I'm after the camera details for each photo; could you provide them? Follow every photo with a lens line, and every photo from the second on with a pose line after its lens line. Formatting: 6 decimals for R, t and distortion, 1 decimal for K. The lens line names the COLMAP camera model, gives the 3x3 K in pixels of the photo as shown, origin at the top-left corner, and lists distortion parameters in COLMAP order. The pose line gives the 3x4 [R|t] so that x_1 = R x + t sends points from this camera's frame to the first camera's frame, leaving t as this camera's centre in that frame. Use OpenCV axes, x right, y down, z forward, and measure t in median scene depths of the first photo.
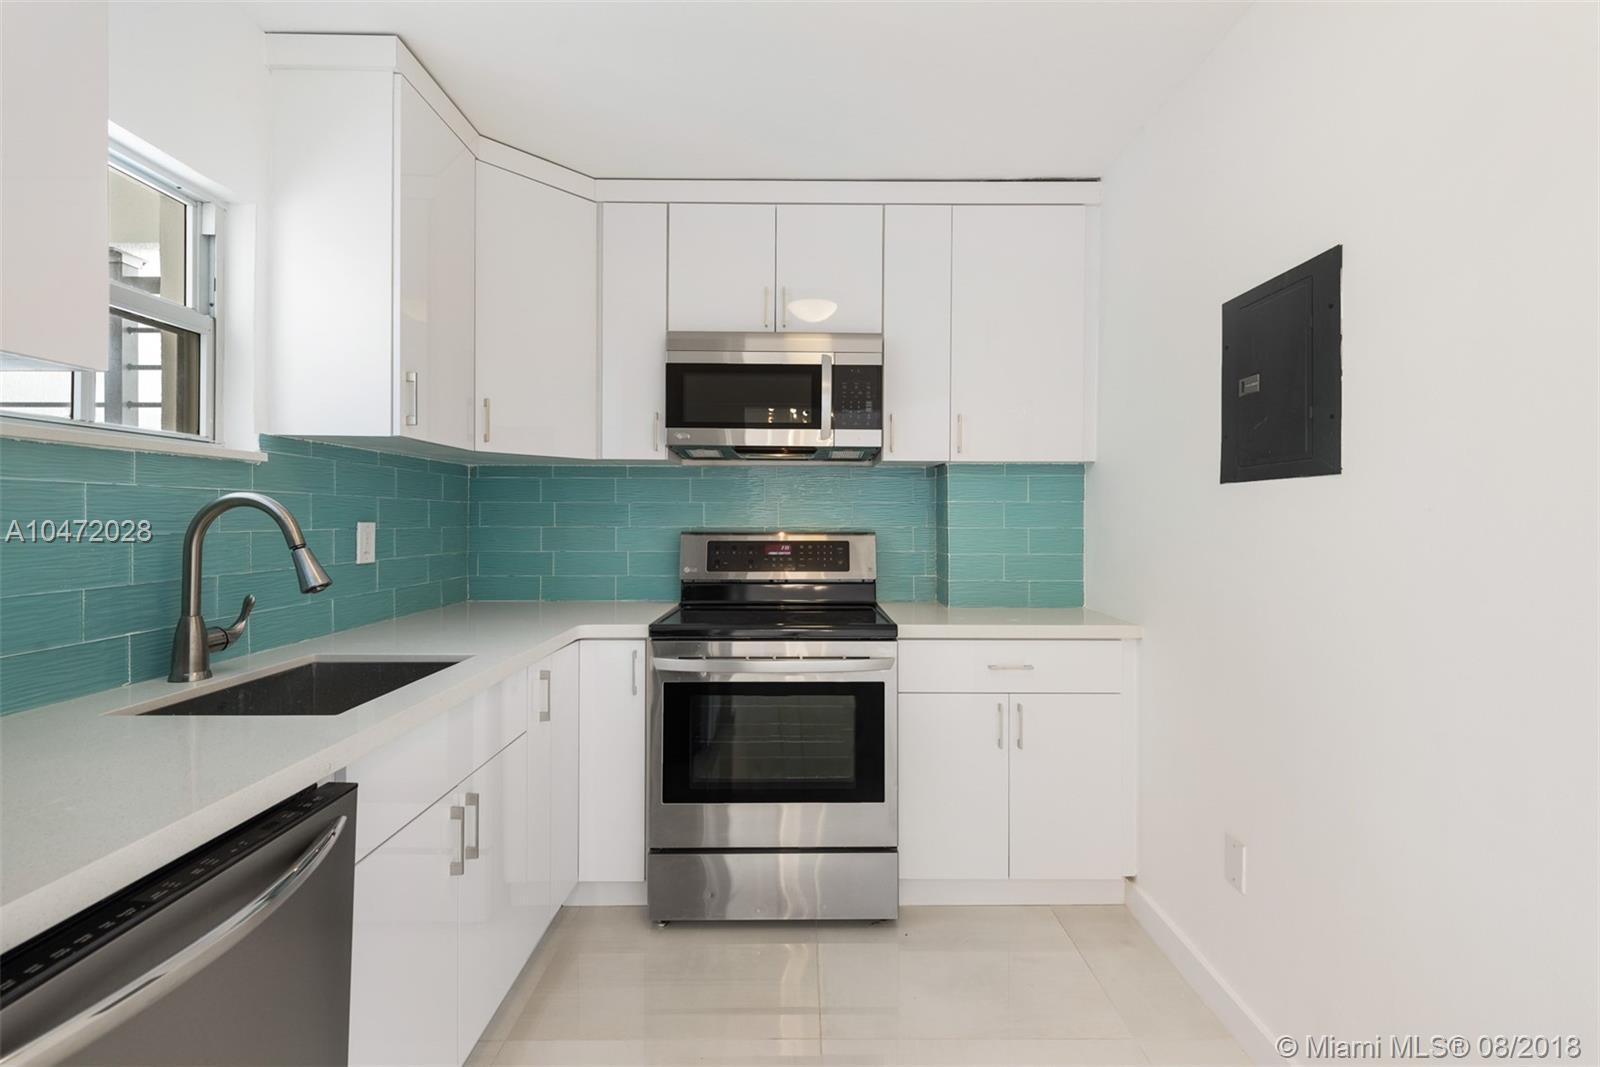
lens RADIAL K [[707.1, 0, 815.3], [0, 707.1, 521.7], [0, 0, 1]] dist [0.010917, -0.004989]
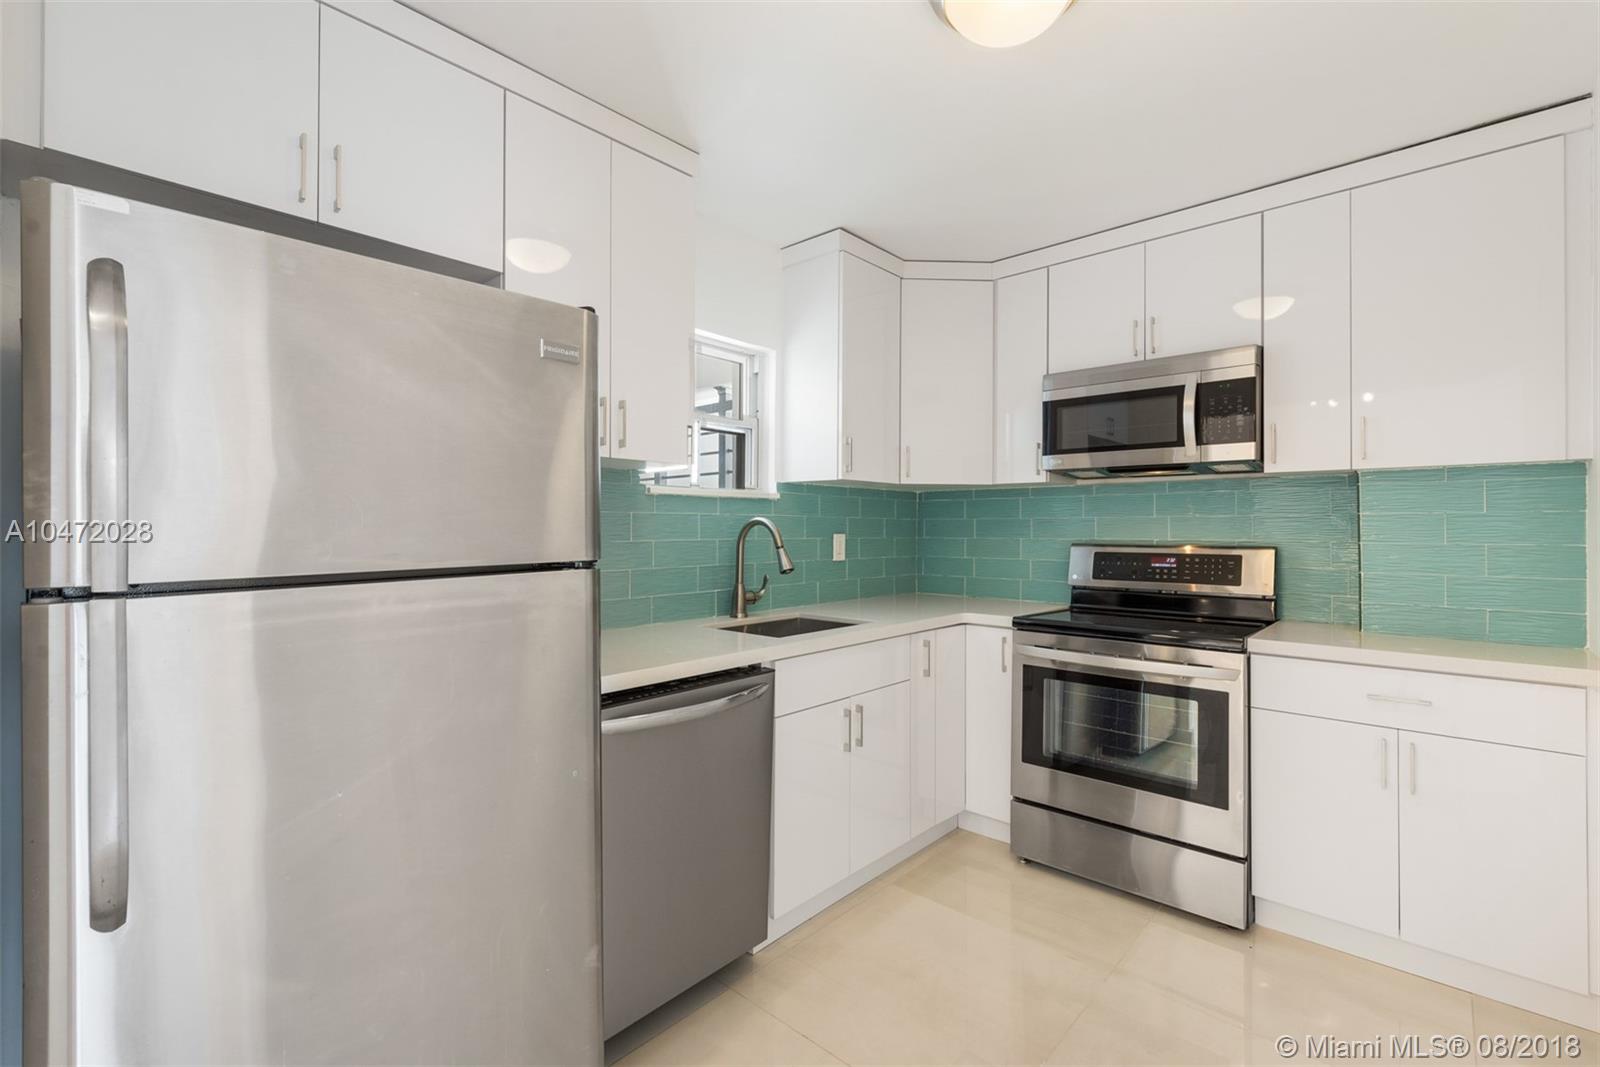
lens RADIAL K [[707.1, 0, 801.6], [0, 707.1, 523.2], [0, 0, 1]] dist [0.010917, -0.004989]
pose [[0.733536, -0.006801, -0.679616, 0.329064], [-0.003876, 0.999892, -0.014189, -0.000686], [0.679639, 0.013042, 0.733431, -0.166598]]
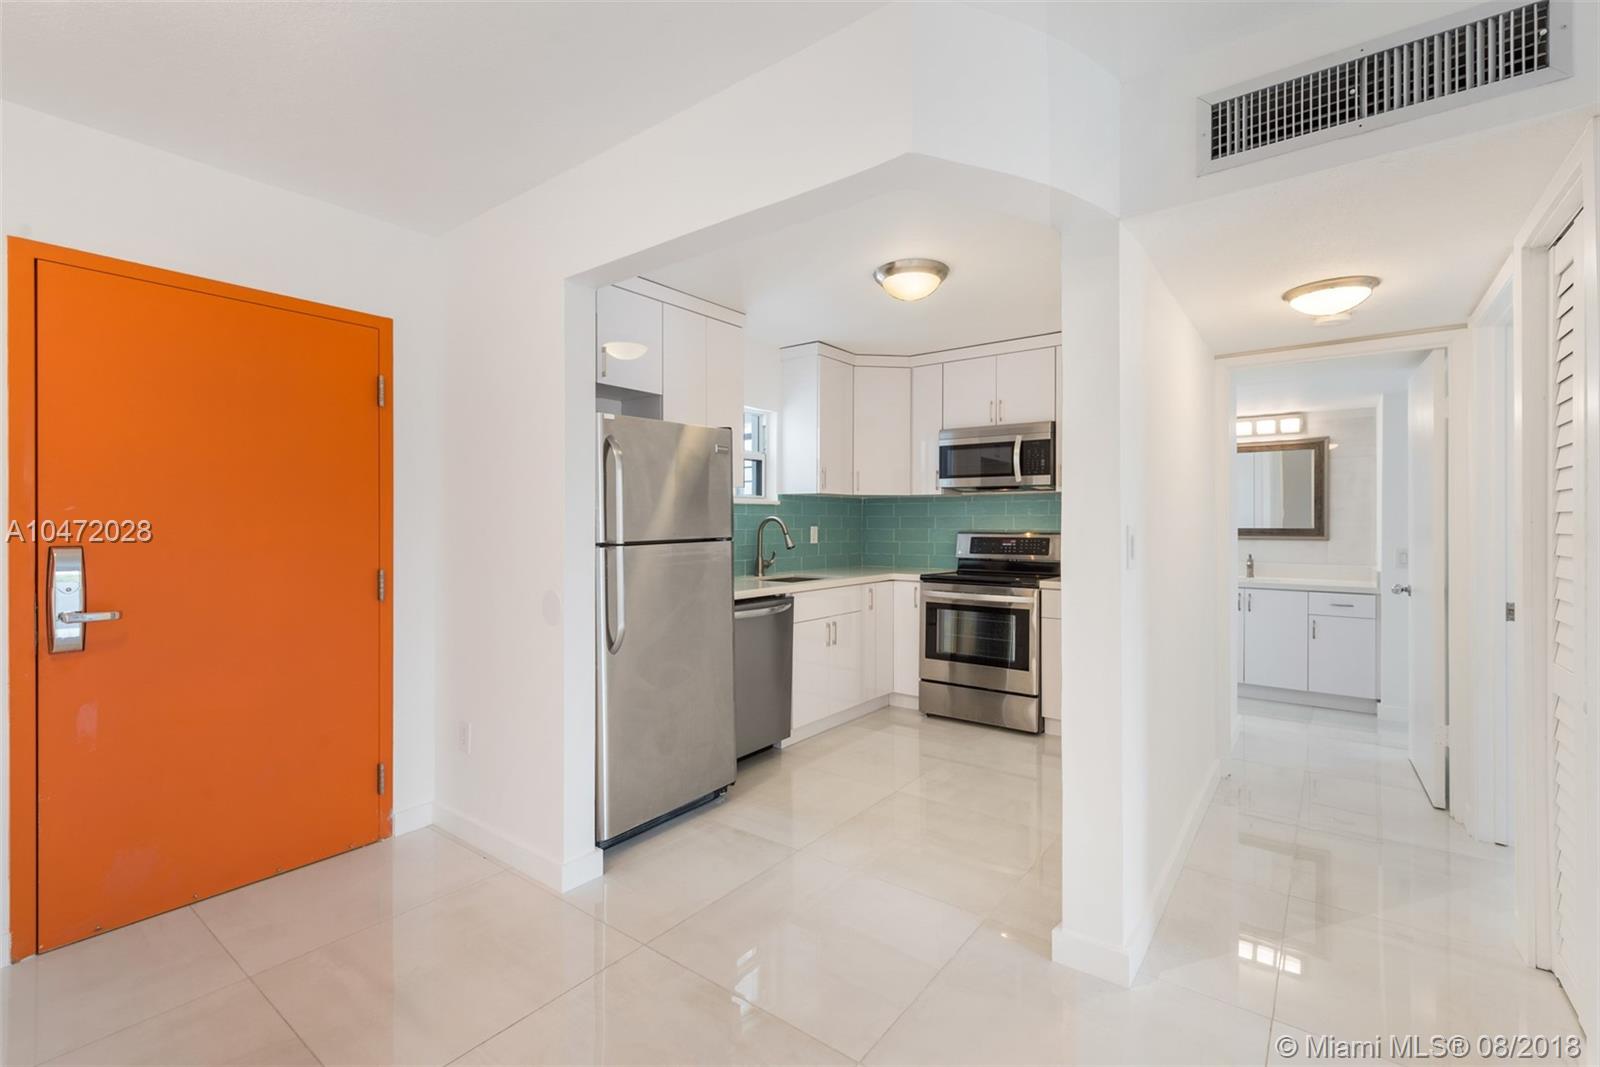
lens RADIAL K [[707.1, 0, 797.5], [0, 707.1, 524.9], [0, 0, 1]] dist [0.010917, -0.004989]
pose [[0.788886, -0.001361, -0.614538, 0.751717], [-0.001214, 0.999992, -0.003773, 0.004129], [0.614538, 0.003723, 0.788878, -0.872870]]
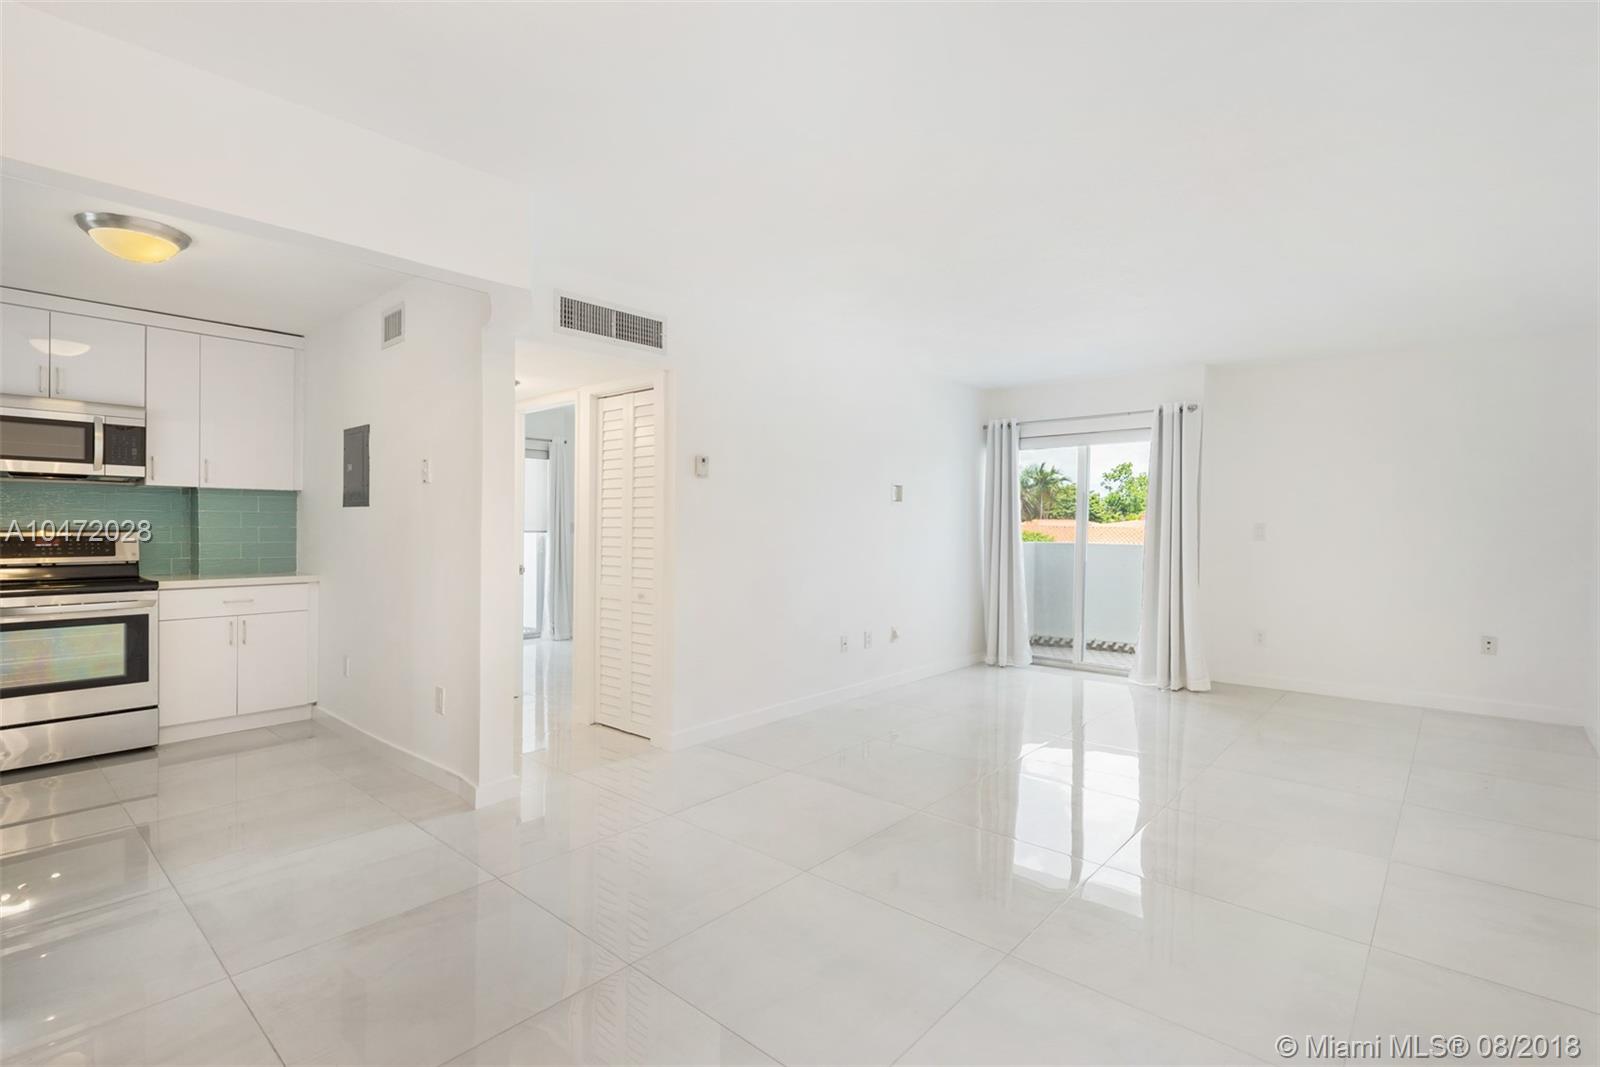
lens RADIAL K [[707.1, 0, 778.2], [0, 707.1, 528.7], [0, 0, 1]] dist [0.010917, -0.004989]
pose [[0.670262, -0.000695, 0.742124, -0.157430], [0.000926, 1.000000, 0.000100, 0.015993], [-0.742124, 0.000620, 0.670263, -1.289043]]
